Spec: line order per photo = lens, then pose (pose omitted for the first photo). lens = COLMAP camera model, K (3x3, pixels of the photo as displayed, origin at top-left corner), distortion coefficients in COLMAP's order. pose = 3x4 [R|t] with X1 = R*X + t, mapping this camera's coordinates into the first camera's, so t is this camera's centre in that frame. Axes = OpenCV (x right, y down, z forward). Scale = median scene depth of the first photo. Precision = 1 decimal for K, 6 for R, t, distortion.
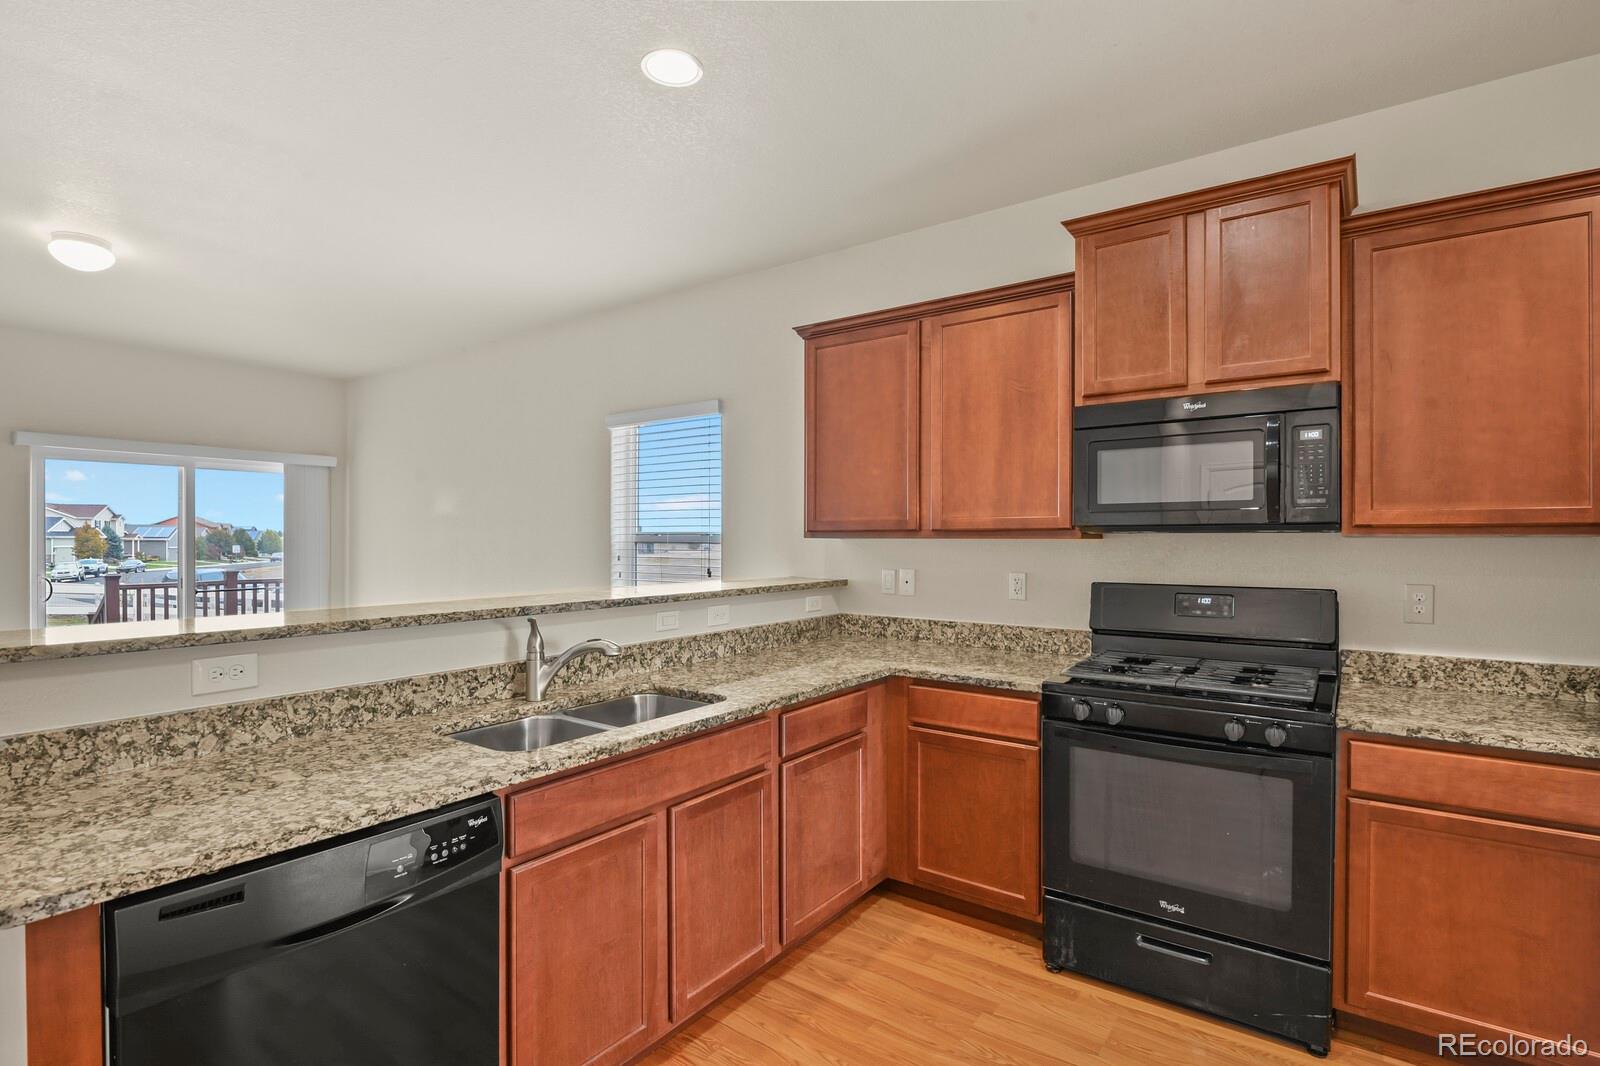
lens RADIAL K [[774.3, 0, 802.0], [0, 774.3, 539.8], [0, 0, 1]] dist [-0.002482, -0.006294]
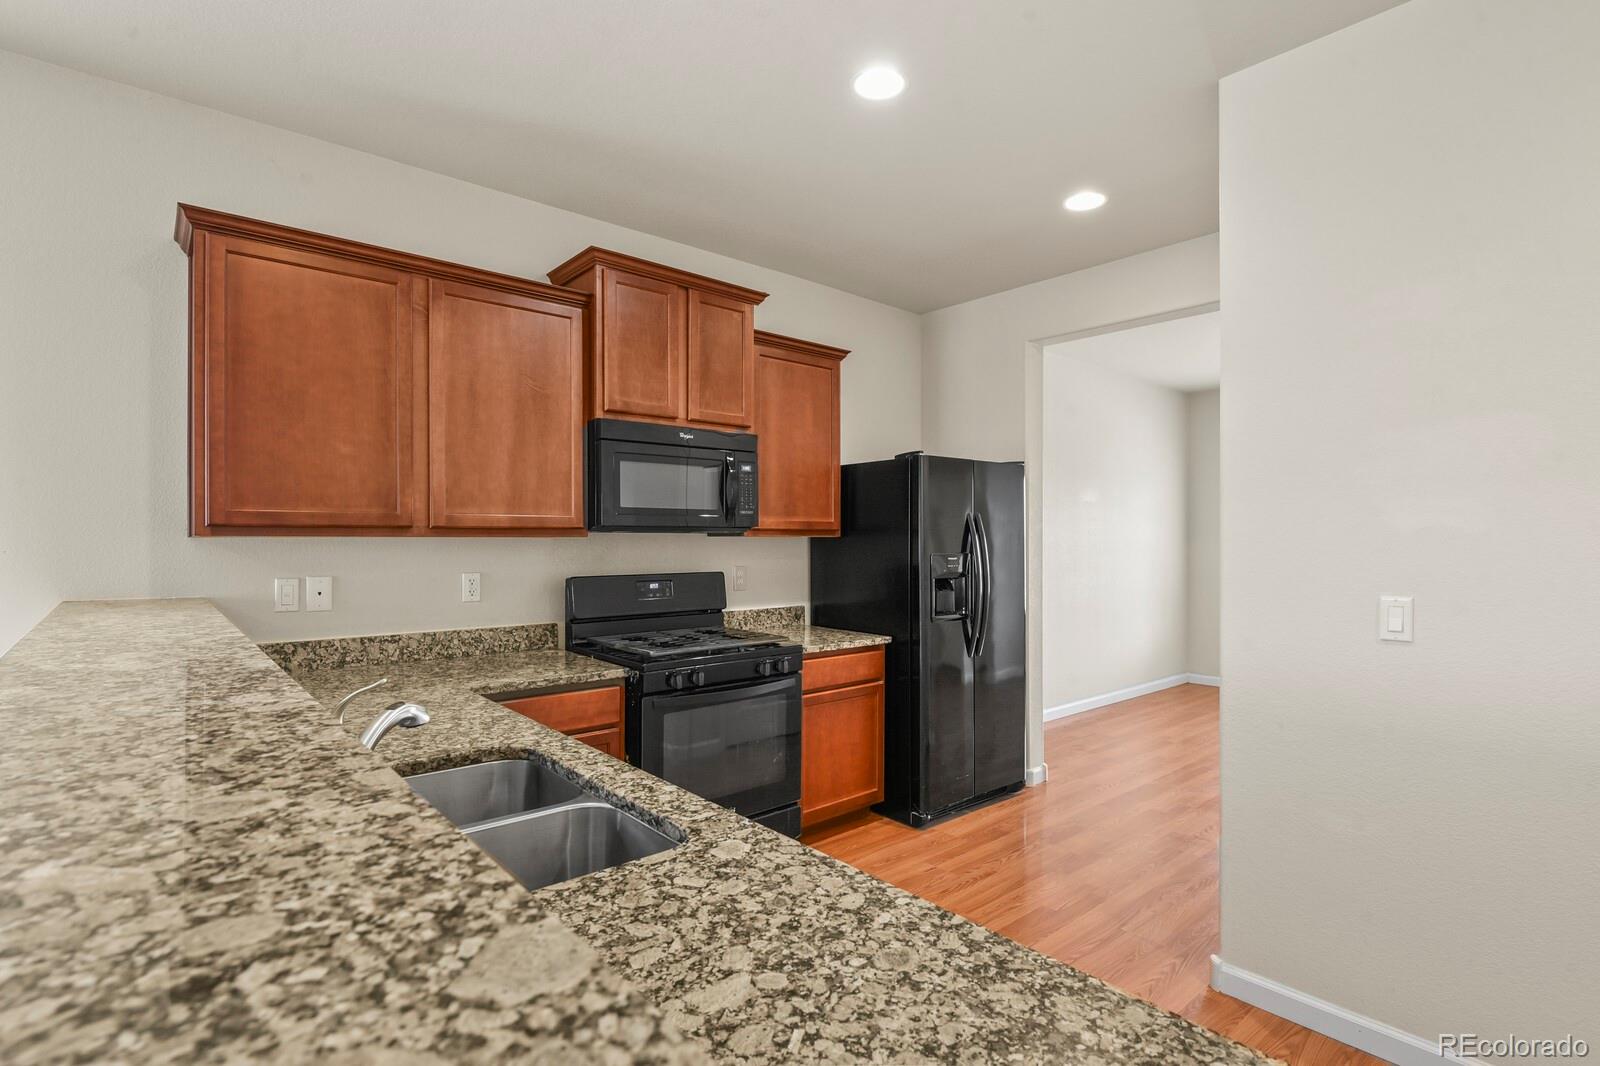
lens RADIAL K [[774.3, 0, 802.0], [0, 774.3, 539.8], [0, 0, 1]] dist [-0.002482, -0.006294]
pose [[0.220135, -0.002135, 0.975467, -0.655974], [0.000892, 0.999998, 0.001987, 0.000310], [-0.975469, 0.000433, 0.220137, 0.469947]]
